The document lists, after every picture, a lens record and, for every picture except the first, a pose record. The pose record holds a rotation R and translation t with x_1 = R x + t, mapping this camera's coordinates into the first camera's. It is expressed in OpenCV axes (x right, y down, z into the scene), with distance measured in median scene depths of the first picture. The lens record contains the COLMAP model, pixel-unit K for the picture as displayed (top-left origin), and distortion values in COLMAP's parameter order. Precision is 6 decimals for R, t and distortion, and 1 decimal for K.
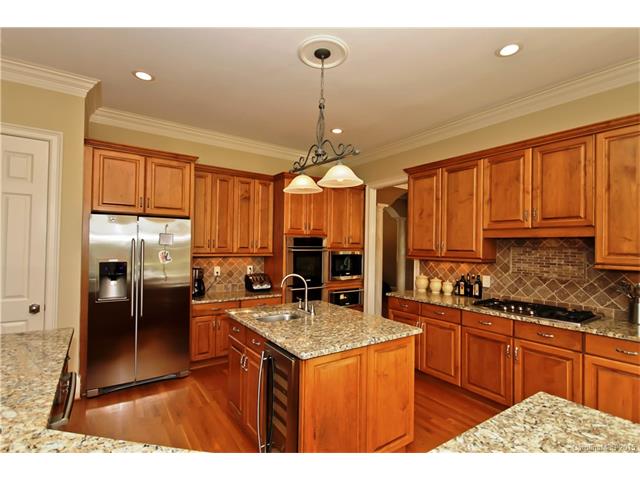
lens RADIAL K [[318.4, 0, 330.5], [0, 318.4, 240.2], [0, 0, 1]] dist [0.004338, 0.001251]
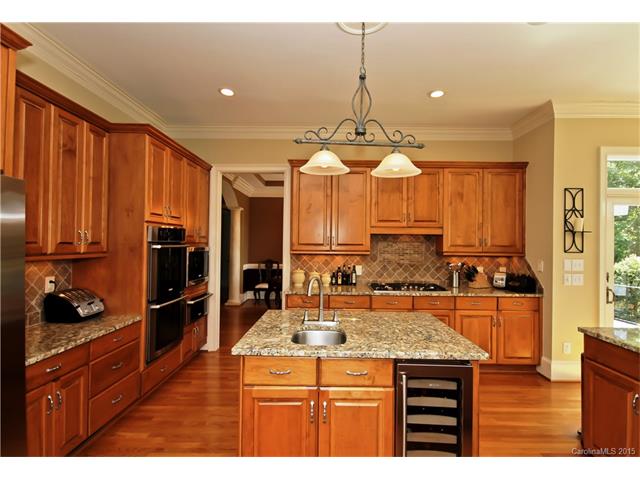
lens RADIAL K [[318.4, 0, 330.5], [0, 318.4, 240.2], [0, 0, 1]] dist [0.004338, 0.001251]
pose [[0.584417, 0.001133, 0.811453, -0.565170], [-0.016370, 0.999812, 0.010394, 0.006907], [-0.811288, -0.019358, 0.584326, 0.412318]]
